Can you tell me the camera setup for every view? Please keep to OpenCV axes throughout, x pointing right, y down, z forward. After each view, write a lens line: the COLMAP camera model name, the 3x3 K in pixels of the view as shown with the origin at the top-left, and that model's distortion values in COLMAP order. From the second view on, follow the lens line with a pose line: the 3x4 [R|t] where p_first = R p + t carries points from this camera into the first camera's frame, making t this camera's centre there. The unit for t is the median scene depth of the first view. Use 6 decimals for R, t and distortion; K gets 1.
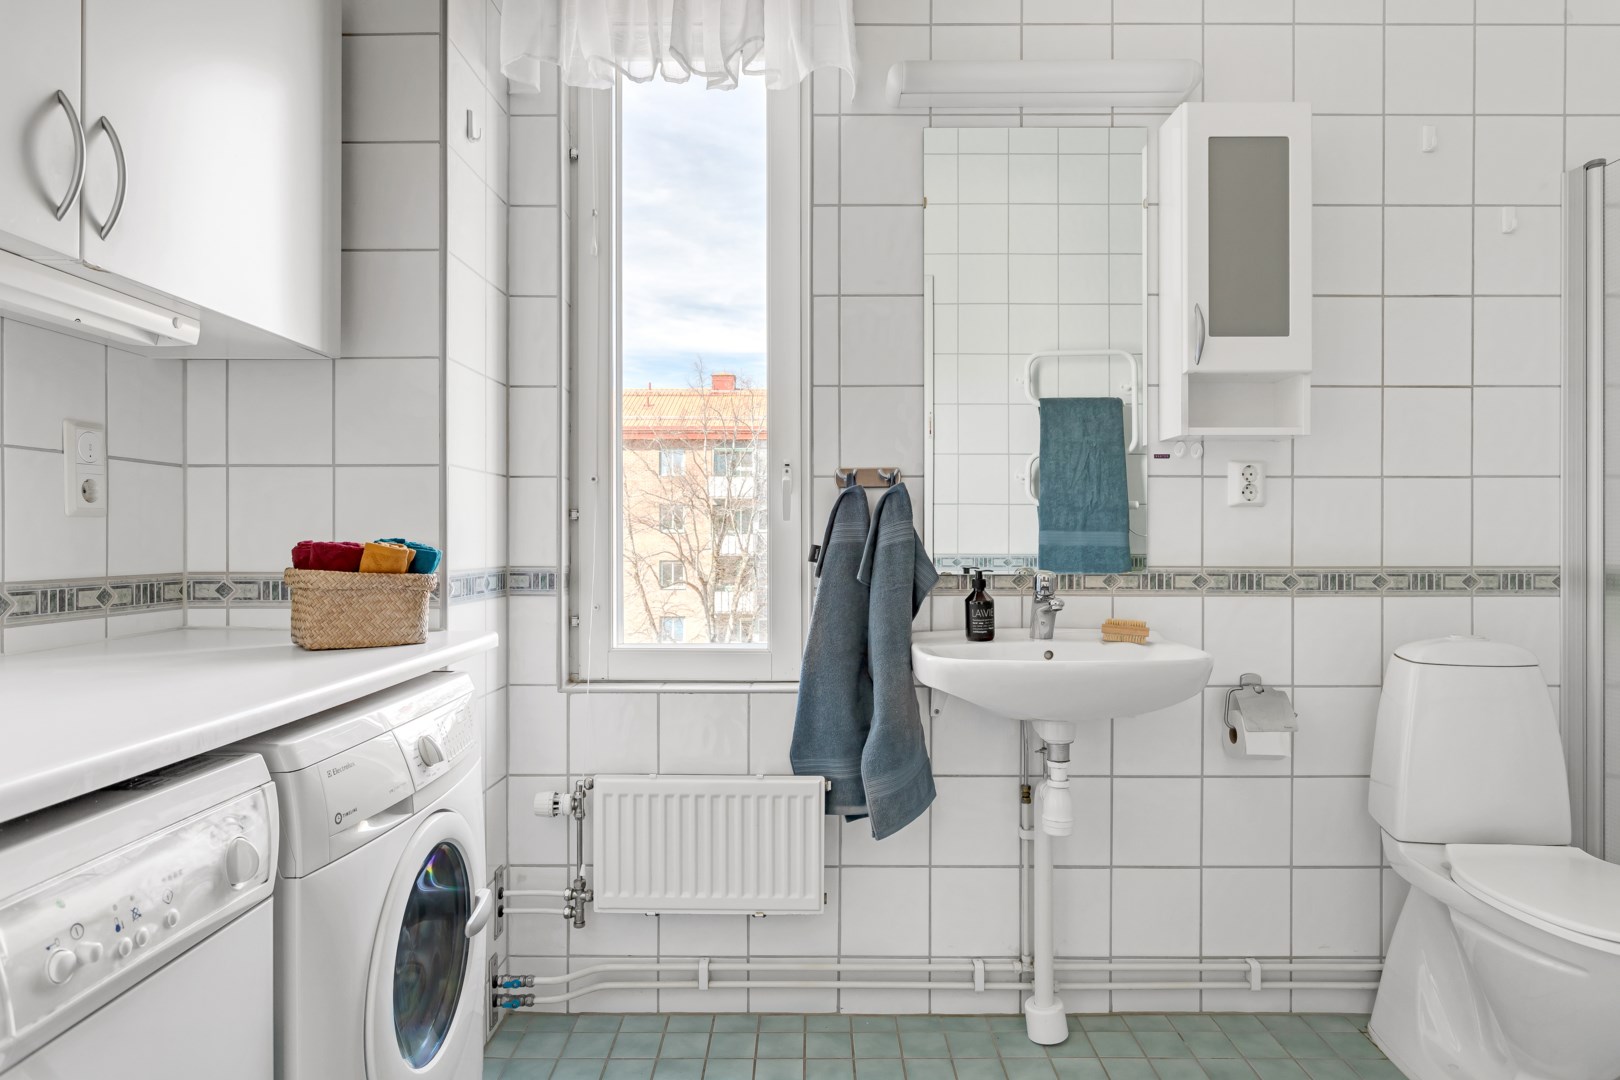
lens RADIAL K [[982.6, 0, 810.0], [0, 982.6, 540.0], [0, 0, 1]] dist [-0.003066, 0.004239]
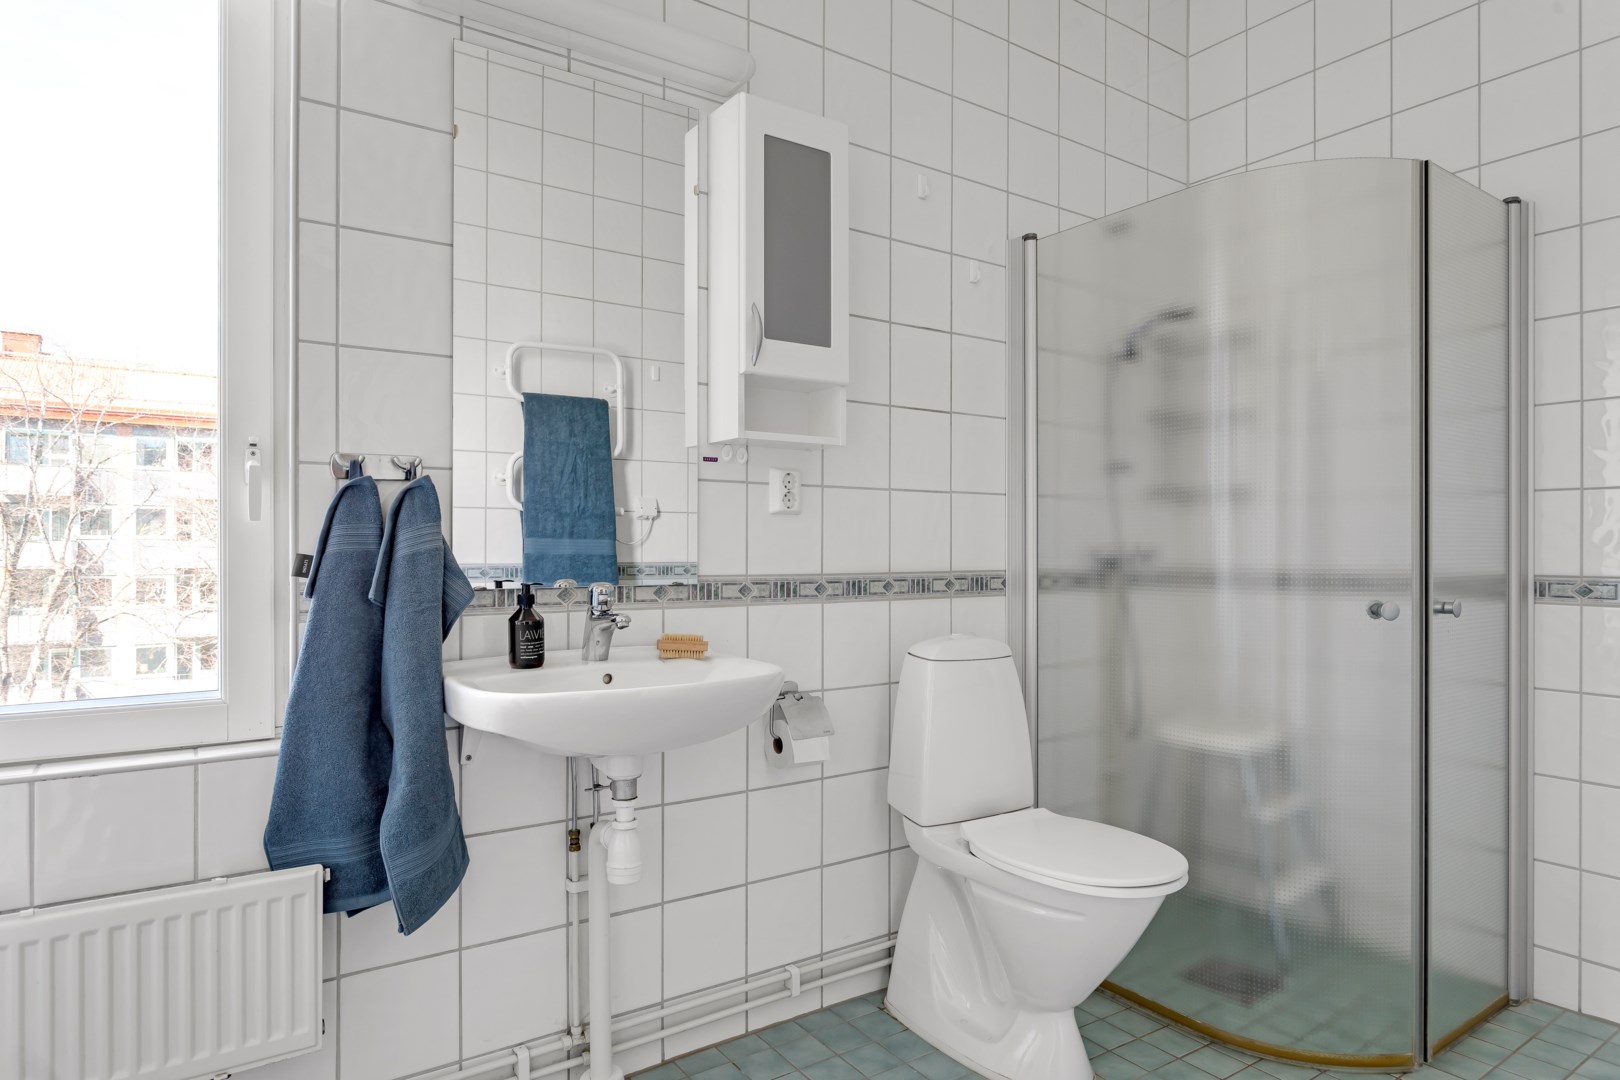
lens RADIAL K [[966.2, 0, 810.0], [0, 966.2, 546.5], [0, 0, 1]] dist [-0.017032, 0.012439]
pose [[0.815752, 0.001446, 0.578400, -0.103805], [-0.000084, 0.999997, -0.002382, 0.001042], [-0.578401, 0.001895, 0.815750, 0.185010]]
